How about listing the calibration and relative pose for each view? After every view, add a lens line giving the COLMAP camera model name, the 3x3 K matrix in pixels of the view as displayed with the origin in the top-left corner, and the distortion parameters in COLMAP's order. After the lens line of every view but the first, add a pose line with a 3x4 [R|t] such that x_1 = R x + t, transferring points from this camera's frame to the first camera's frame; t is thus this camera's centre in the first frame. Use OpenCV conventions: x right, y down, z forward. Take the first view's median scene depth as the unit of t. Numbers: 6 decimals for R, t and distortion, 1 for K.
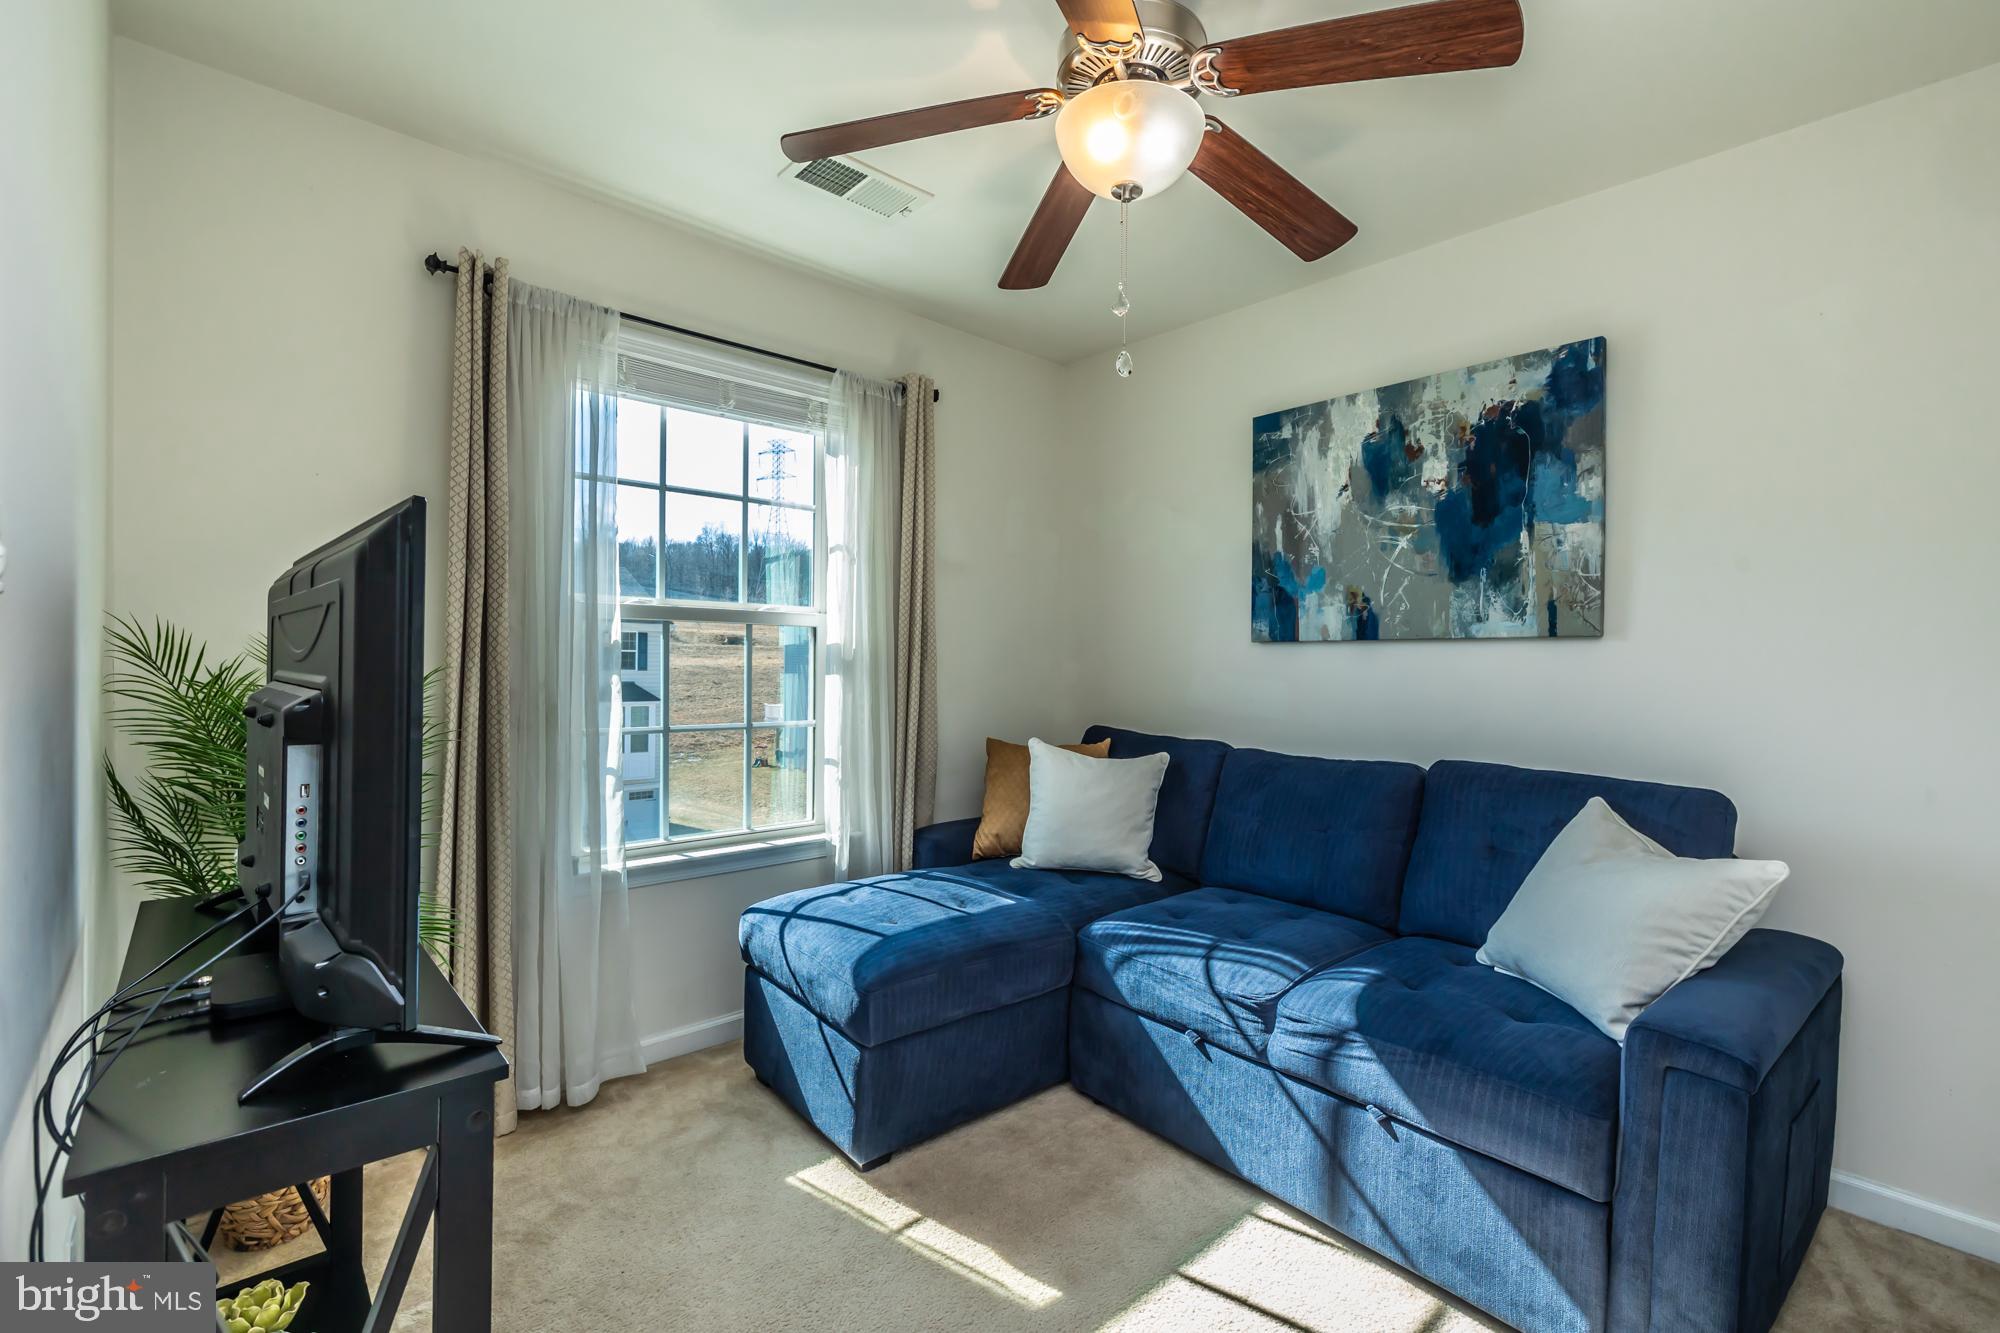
lens RADIAL K [[859.6, 0, 993.4], [0, 859.6, 679.3], [0, 0, 1]] dist [-0.000785, 0.000121]
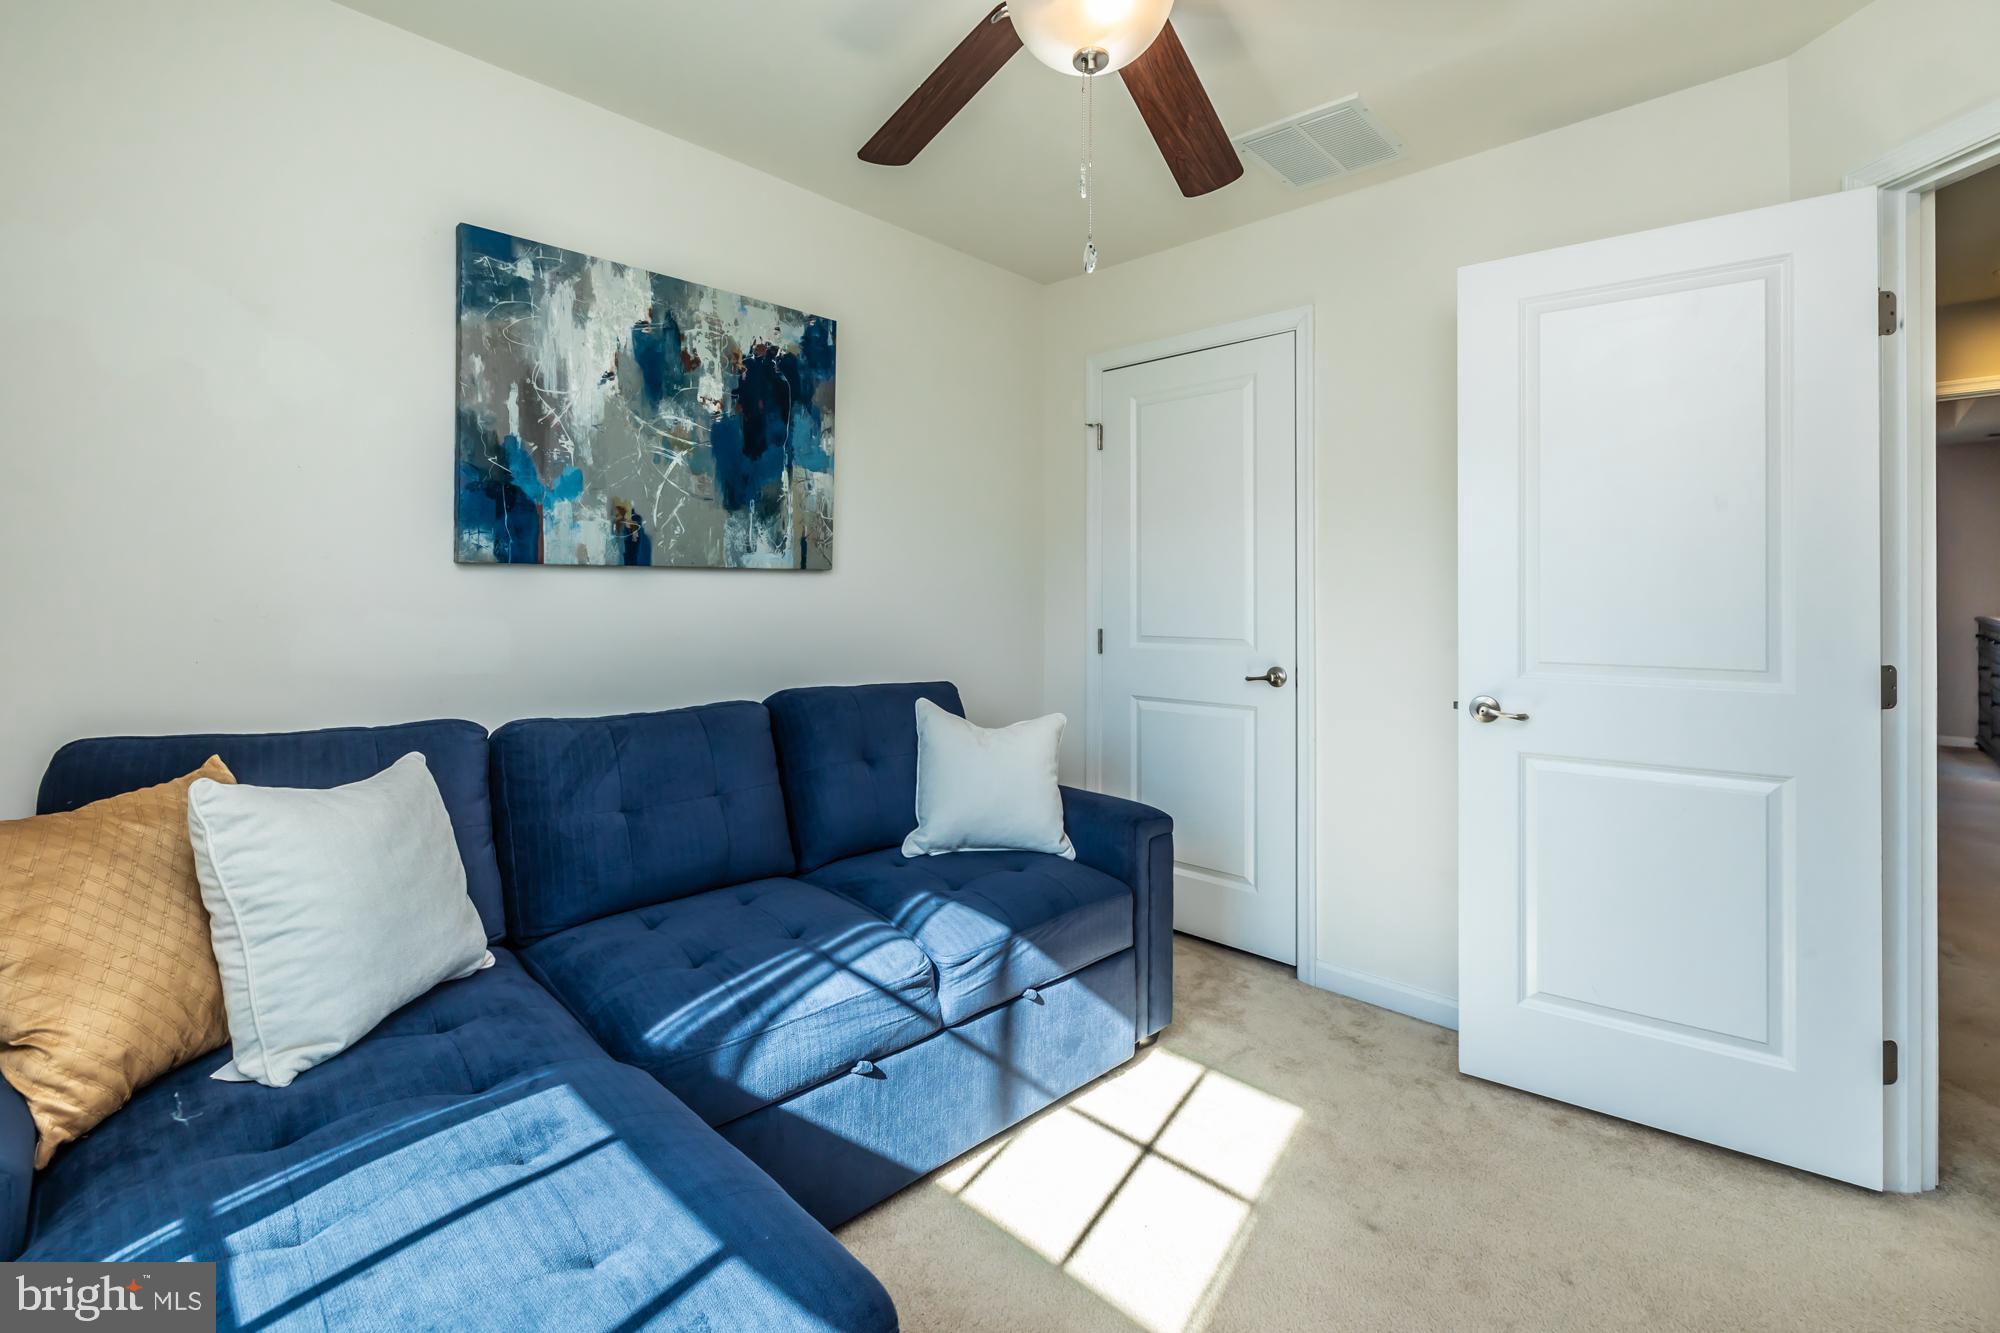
lens RADIAL K [[883.4, 0, 1012.8], [0, 883.4, 592.7], [0, 0, 1]] dist [0.000865, -0.000617]
pose [[-0.073565, -0.006433, 0.997270, -0.458266], [0.017914, 0.999809, 0.007771, -0.020383], [-0.997130, 0.018437, -0.073436, 0.713820]]
